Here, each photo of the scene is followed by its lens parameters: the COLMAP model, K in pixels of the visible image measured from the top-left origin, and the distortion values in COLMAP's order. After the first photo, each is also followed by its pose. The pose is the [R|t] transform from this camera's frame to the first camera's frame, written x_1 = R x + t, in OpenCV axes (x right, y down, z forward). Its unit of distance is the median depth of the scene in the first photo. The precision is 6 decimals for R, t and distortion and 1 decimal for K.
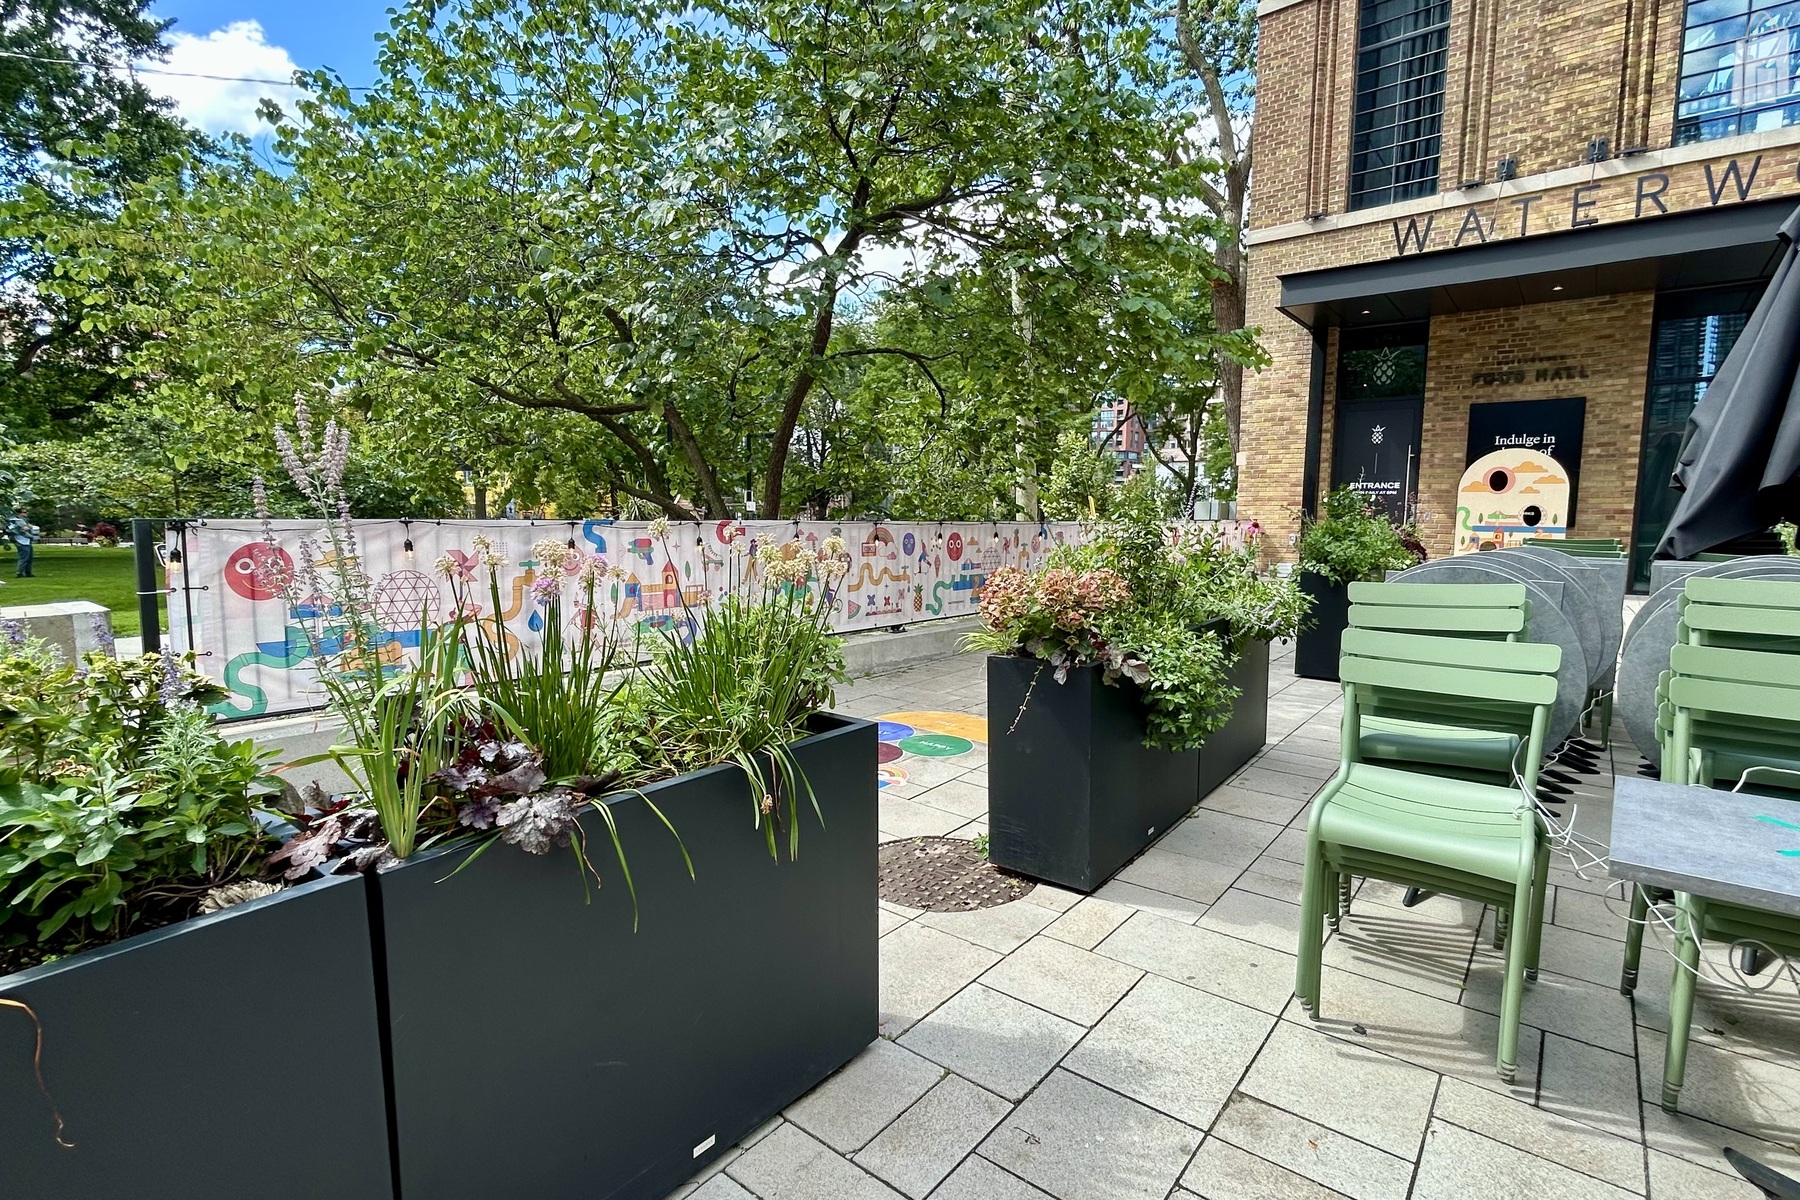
lens RADIAL K [[854.9, 0, 894.7], [0, 854.9, 598.4], [0, 0, 1]] dist [-0.004938, 0.002112]
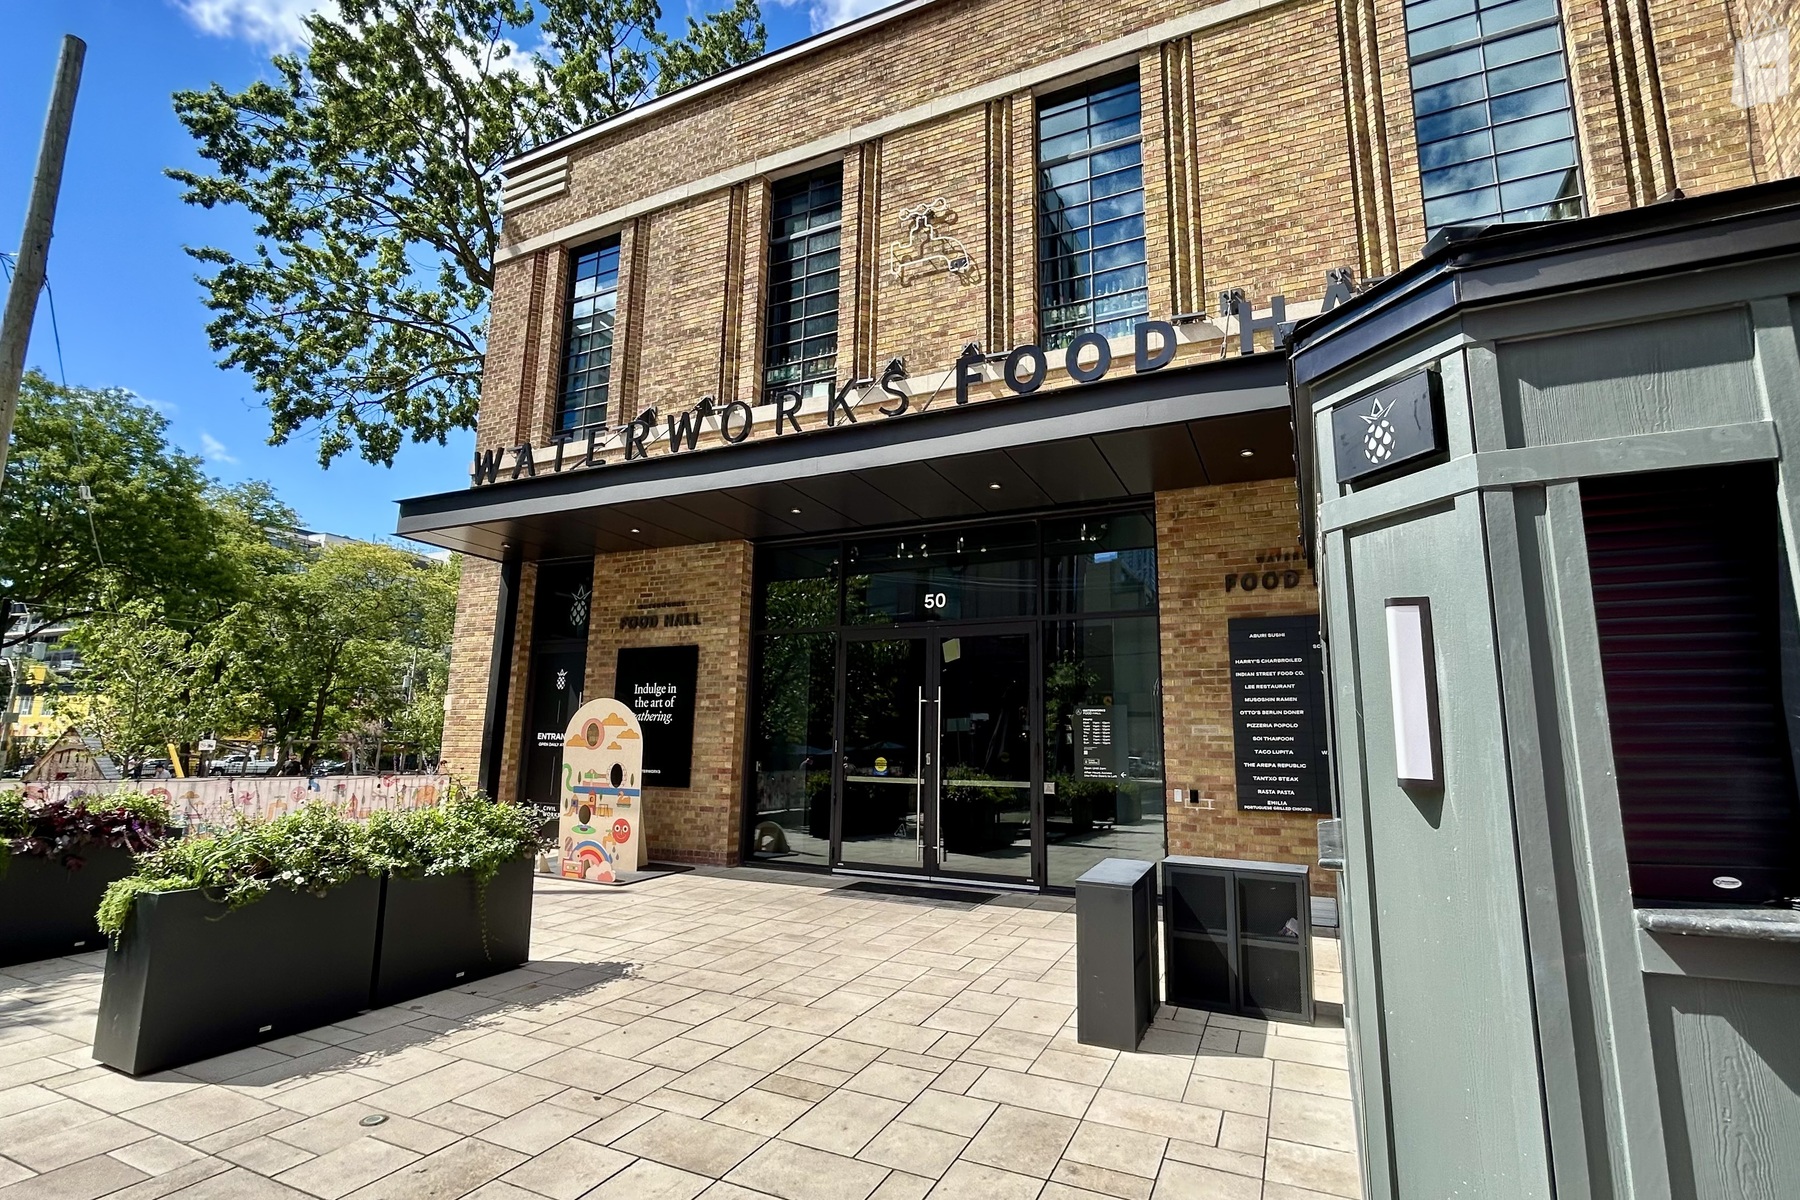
lens RADIAL K [[854.9, 0, 906.2], [0, 854.9, 598.2], [0, 0, 1]] dist [-0.004938, 0.002112]
pose [[0.969726, 0.052575, 0.238469, 0.803226], [0.014584, 0.962336, -0.271472, -0.029141], [-0.243760, 0.266731, 0.932435, 0.061605]]
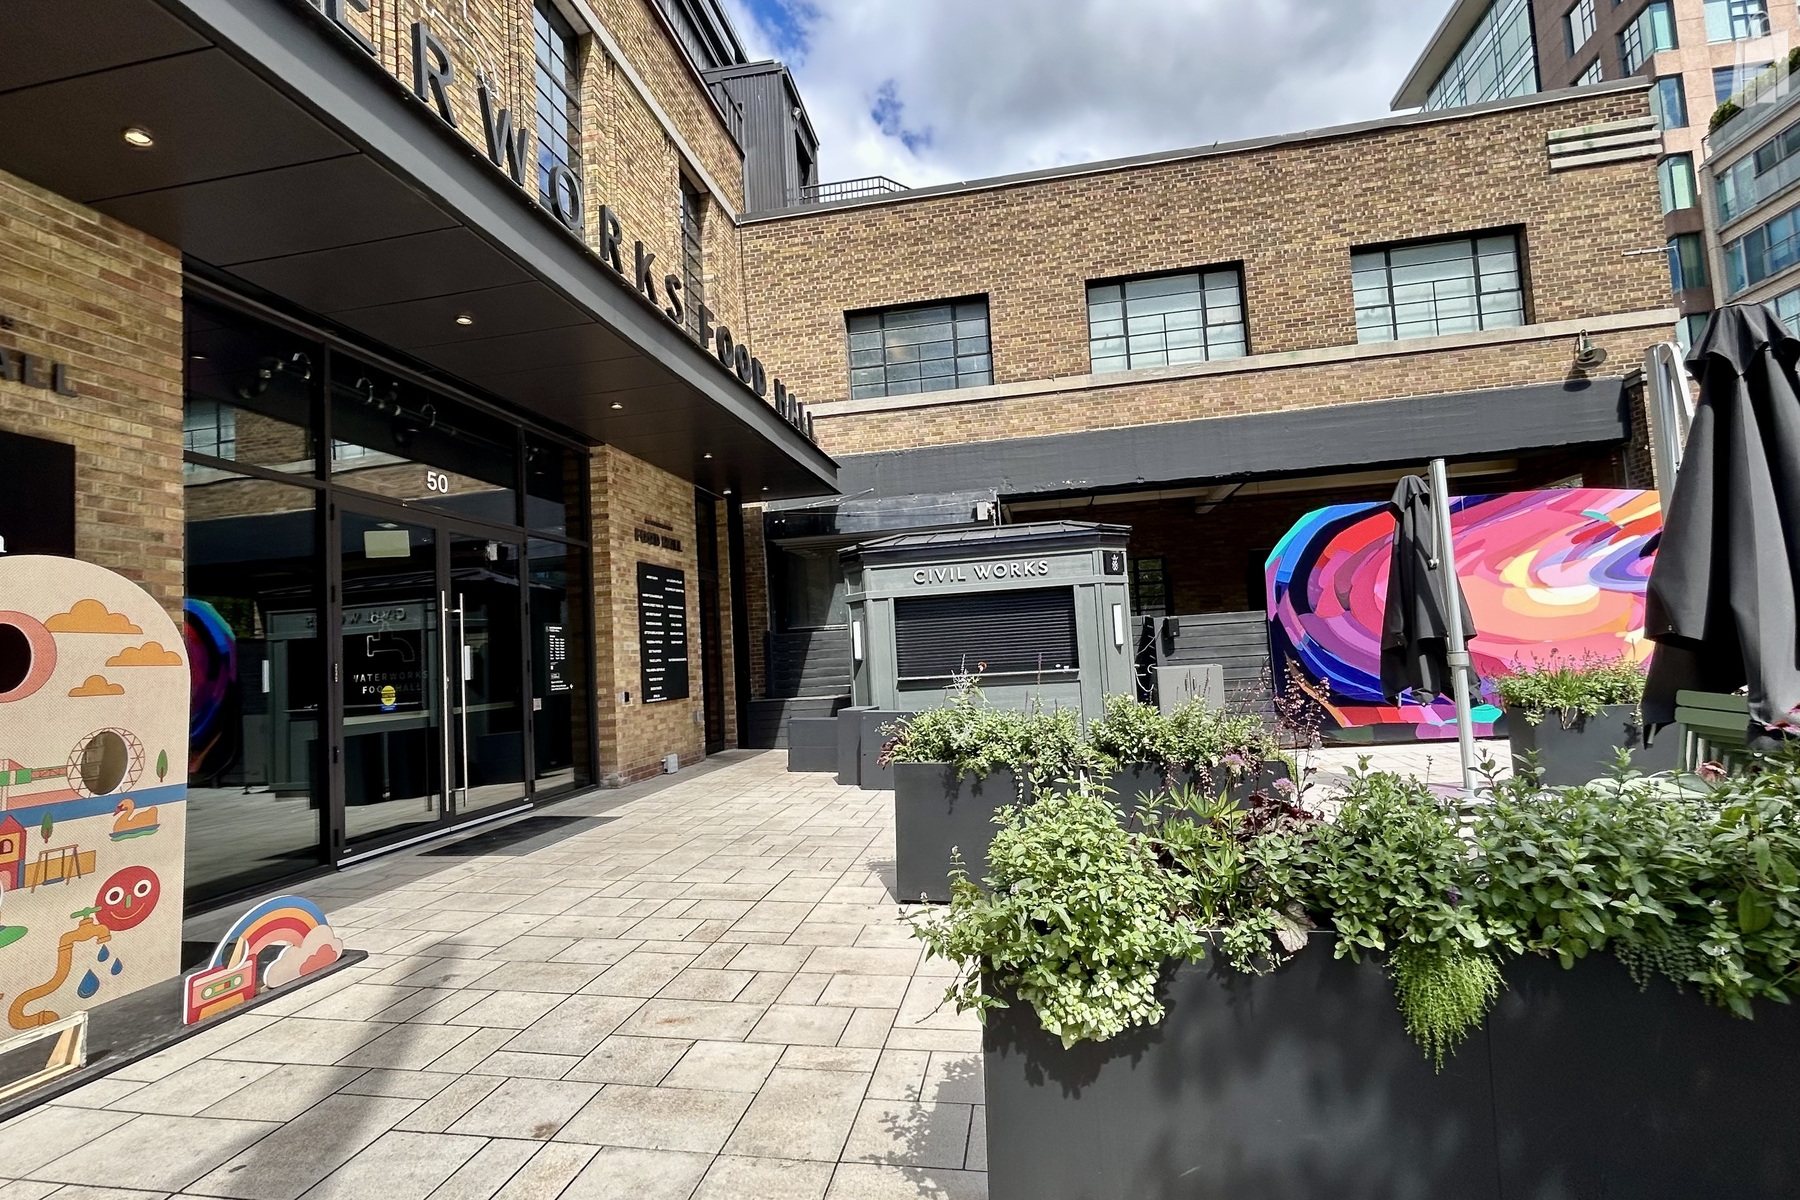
lens RADIAL K [[854.9, 0, 901.4], [0, 854.9, 605.0], [0, 0, 1]] dist [-0.004938, 0.002112]
pose [[-0.497544, 0.070673, 0.864555, 0.296112], [0.138524, 0.990358, -0.001237, -0.112521], [-0.856306, 0.119146, -0.502537, 0.878891]]
